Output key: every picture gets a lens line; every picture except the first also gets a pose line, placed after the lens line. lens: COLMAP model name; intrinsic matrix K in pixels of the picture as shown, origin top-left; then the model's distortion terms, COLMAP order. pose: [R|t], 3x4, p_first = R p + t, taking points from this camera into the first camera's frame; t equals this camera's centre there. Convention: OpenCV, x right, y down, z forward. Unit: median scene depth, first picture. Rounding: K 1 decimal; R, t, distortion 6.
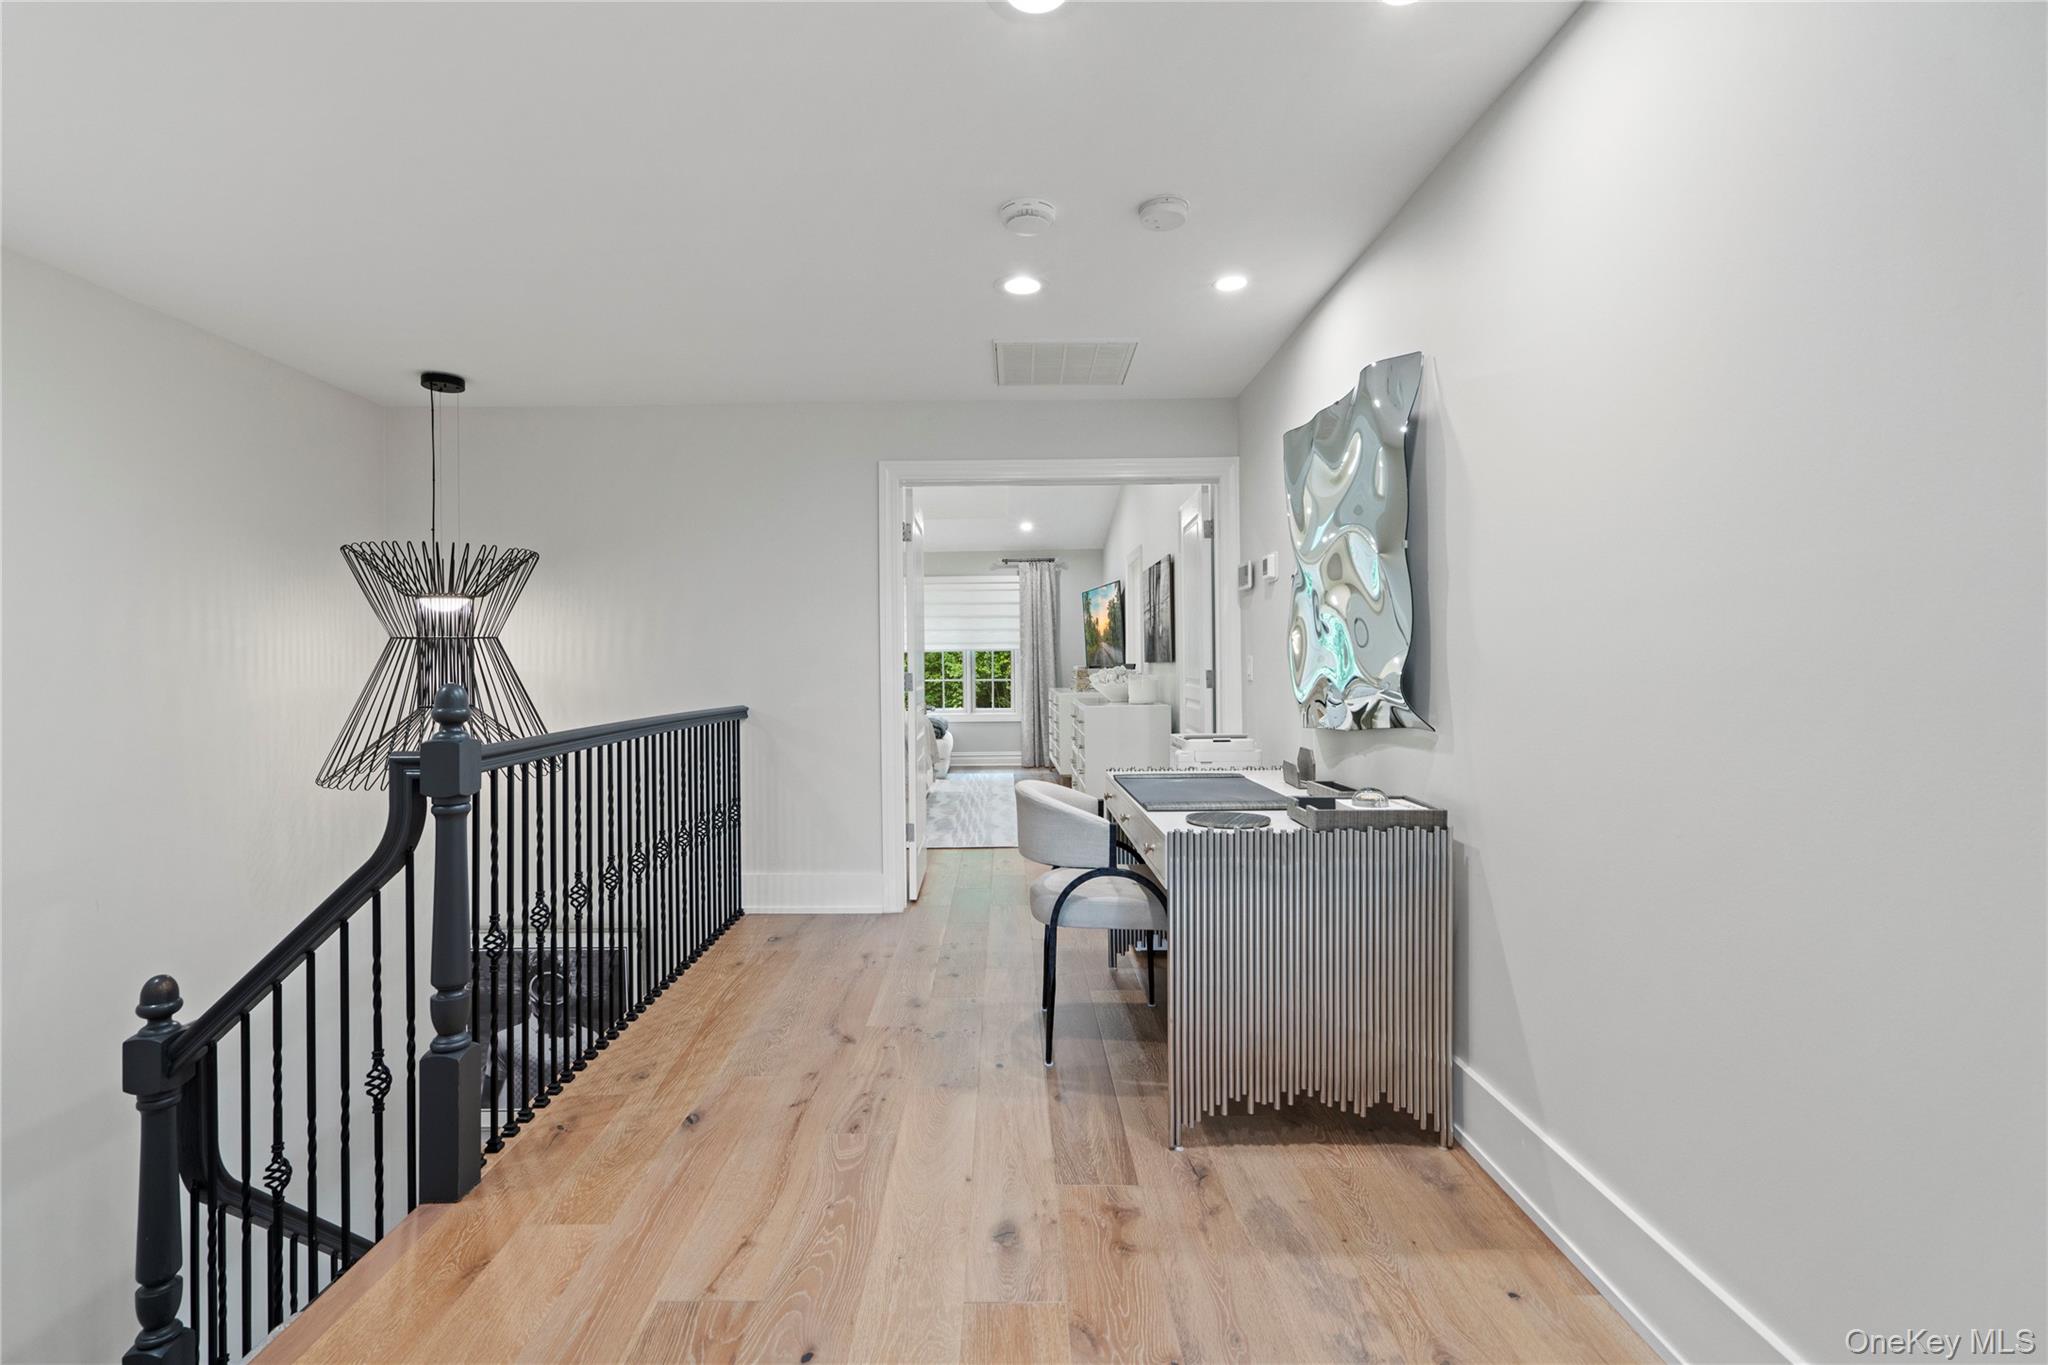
lens RADIAL K [[941.9, 0, 1023.2], [0, 941.9, 678.5], [0, 0, 1]] dist [-0.001321, -0.000041]
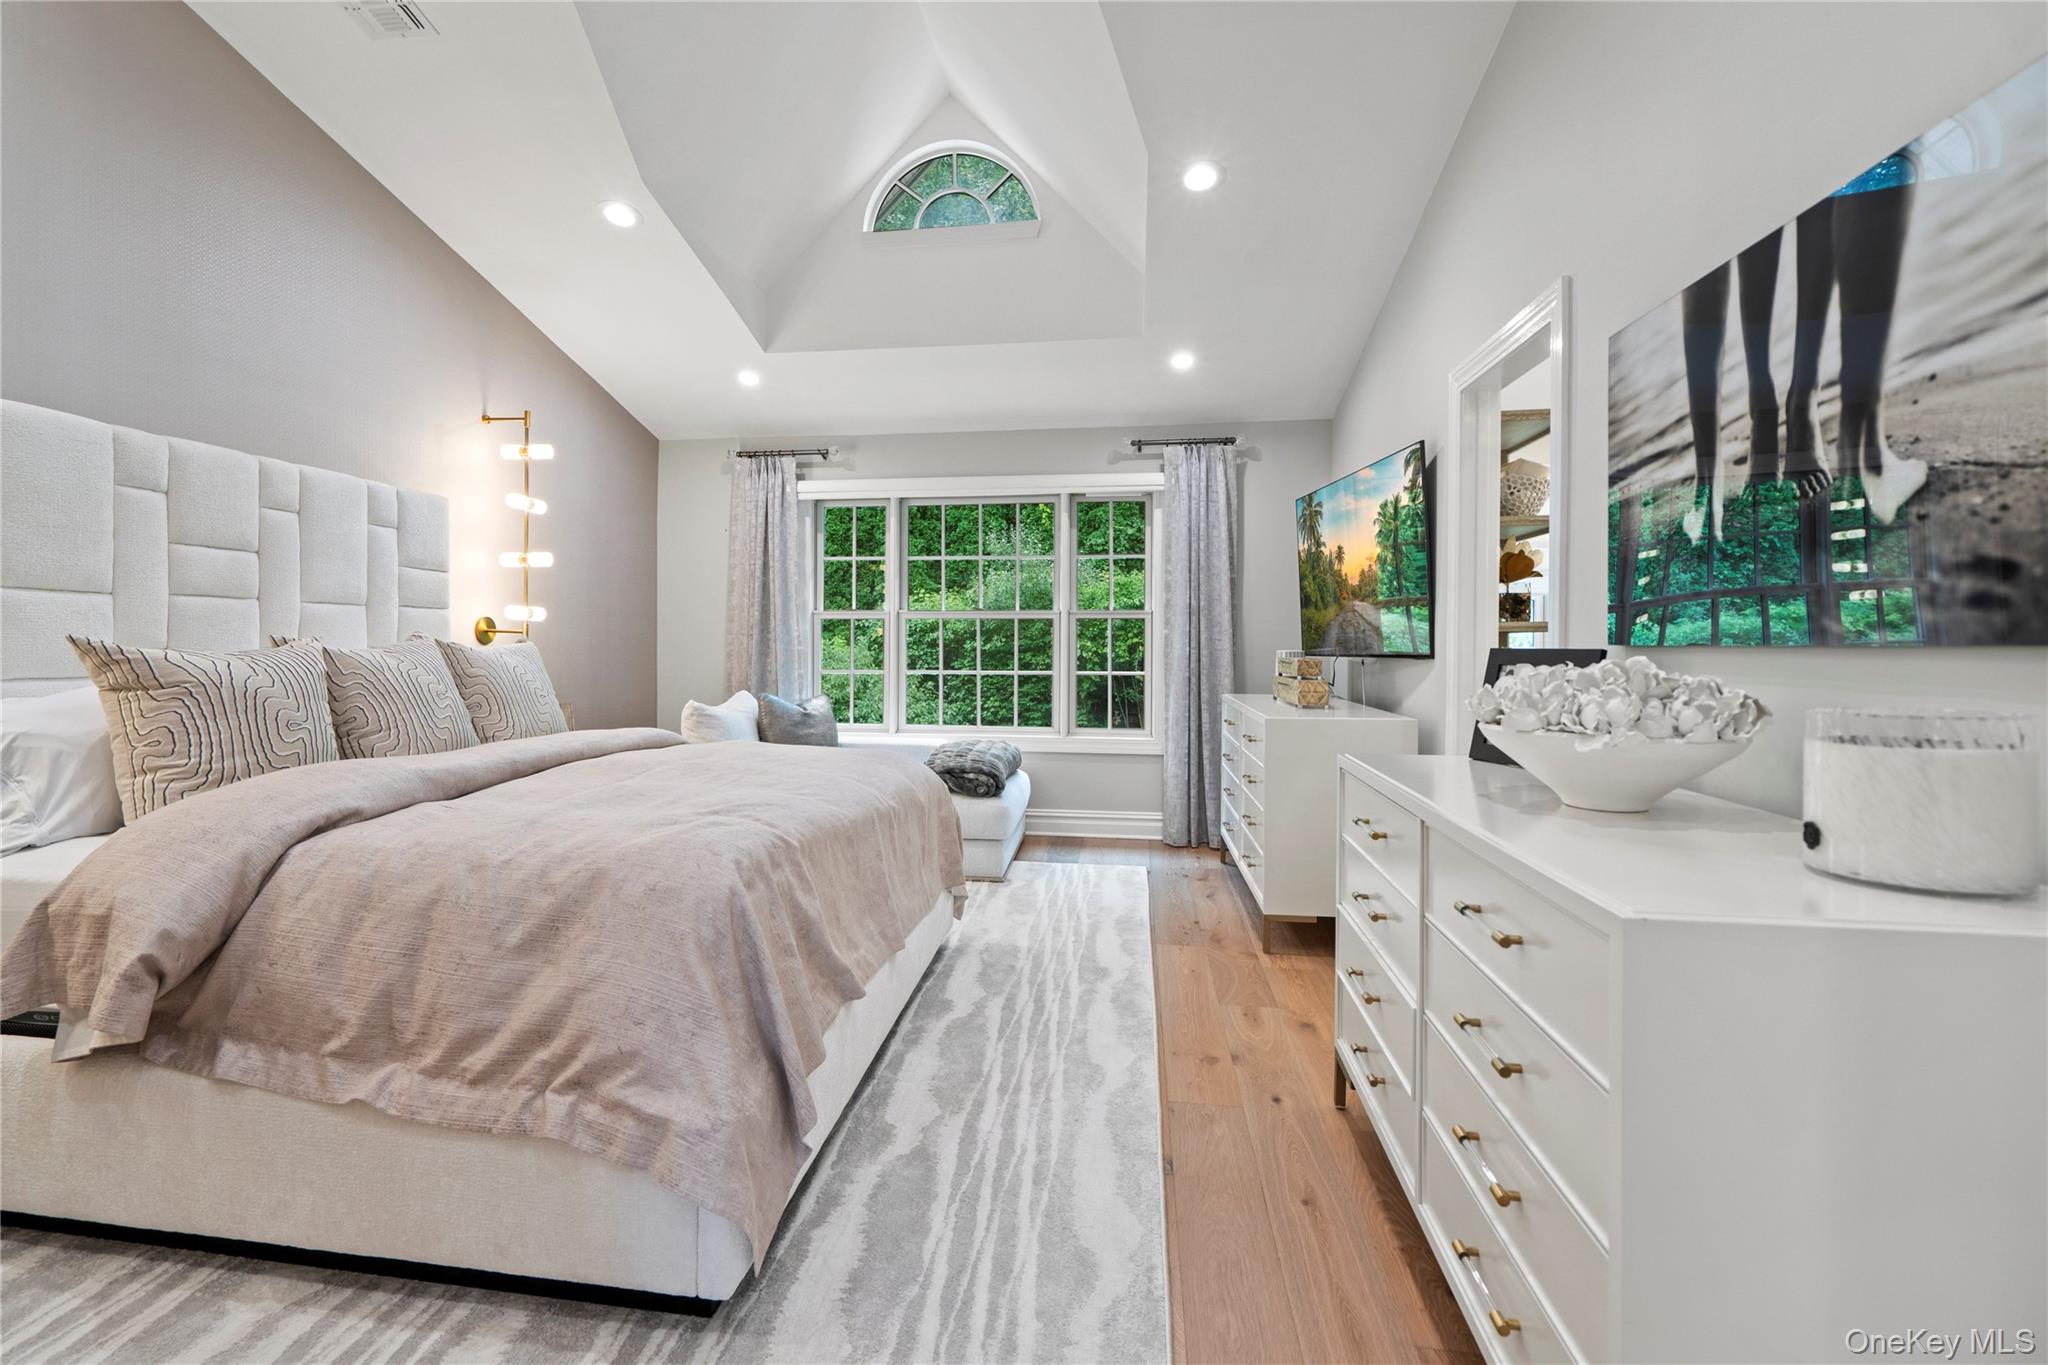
lens RADIAL K [[941.9, 0, 1020.9], [0, 941.9, 663.5], [0, 0, 1]] dist [-0.001321, -0.000041]
pose [[0.989807, 0.016038, -0.141506, -0.007324], [-0.014151, 0.999797, 0.014330, -0.011296], [0.141707, -0.012182, 0.989834, 0.486435]]
